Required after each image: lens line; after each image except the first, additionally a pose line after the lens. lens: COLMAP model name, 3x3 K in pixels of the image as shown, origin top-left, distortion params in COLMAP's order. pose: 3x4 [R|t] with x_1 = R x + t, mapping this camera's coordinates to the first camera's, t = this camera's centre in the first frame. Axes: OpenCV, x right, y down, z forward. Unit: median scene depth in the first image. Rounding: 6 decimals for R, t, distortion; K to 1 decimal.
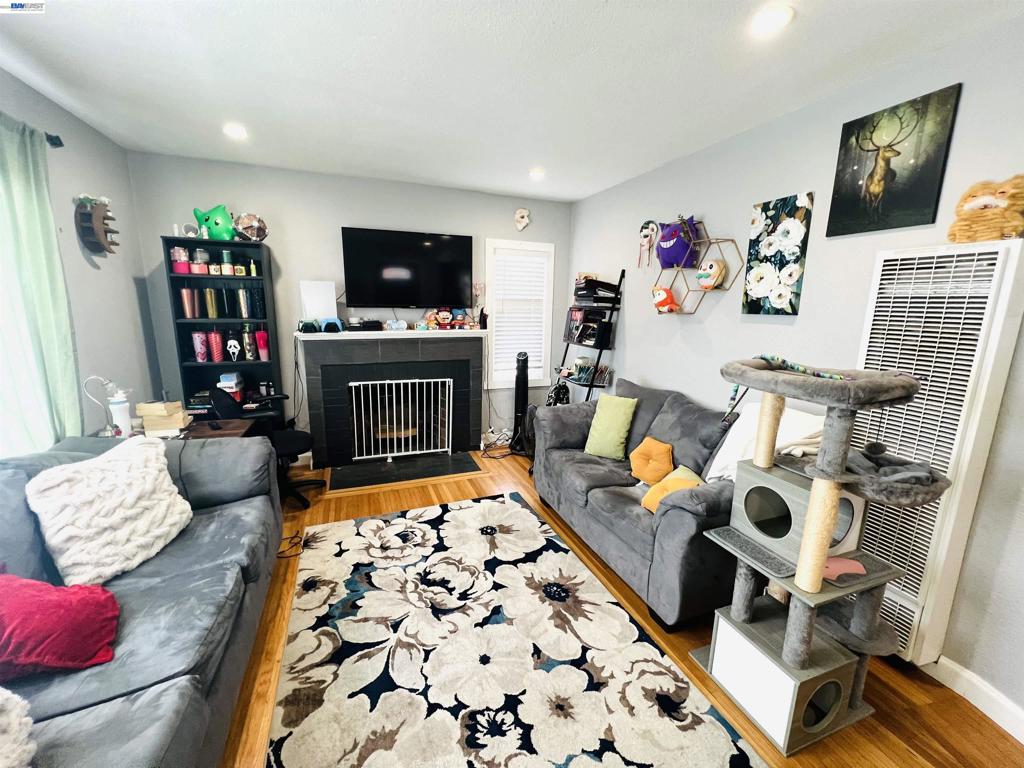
lens RADIAL K [[409.1, 0, 512.9], [0, 409.1, 380.9], [0, 0, 1]] dist [0.002360, -0.000138]
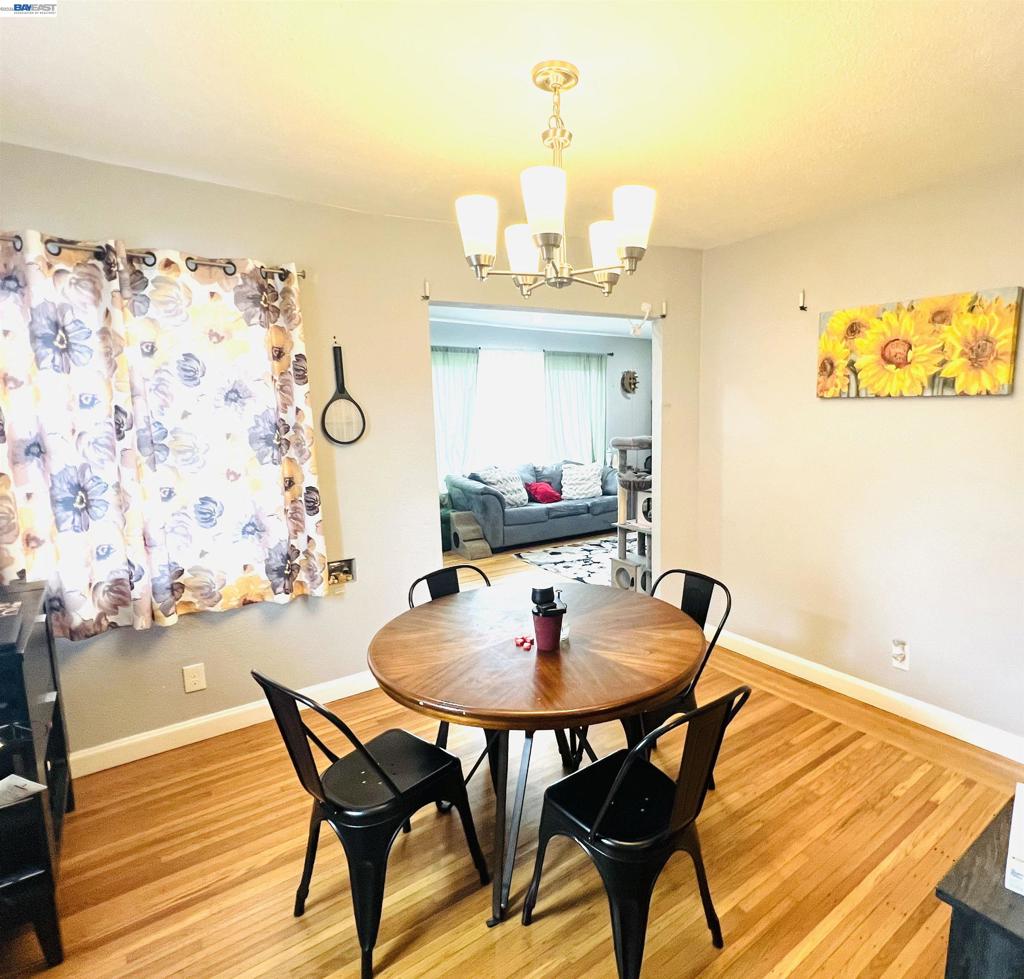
lens RADIAL K [[505.4, 0, 513.5], [0, 505.4, 490.5], [0, 0, 1]] dist [0.000824, 0.000069]
pose [[0.165817, 0.109458, -0.980063, 2.890915], [-0.143217, 0.985958, 0.085886, 0.139097], [0.975701, 0.126120, 0.179165, -0.137456]]
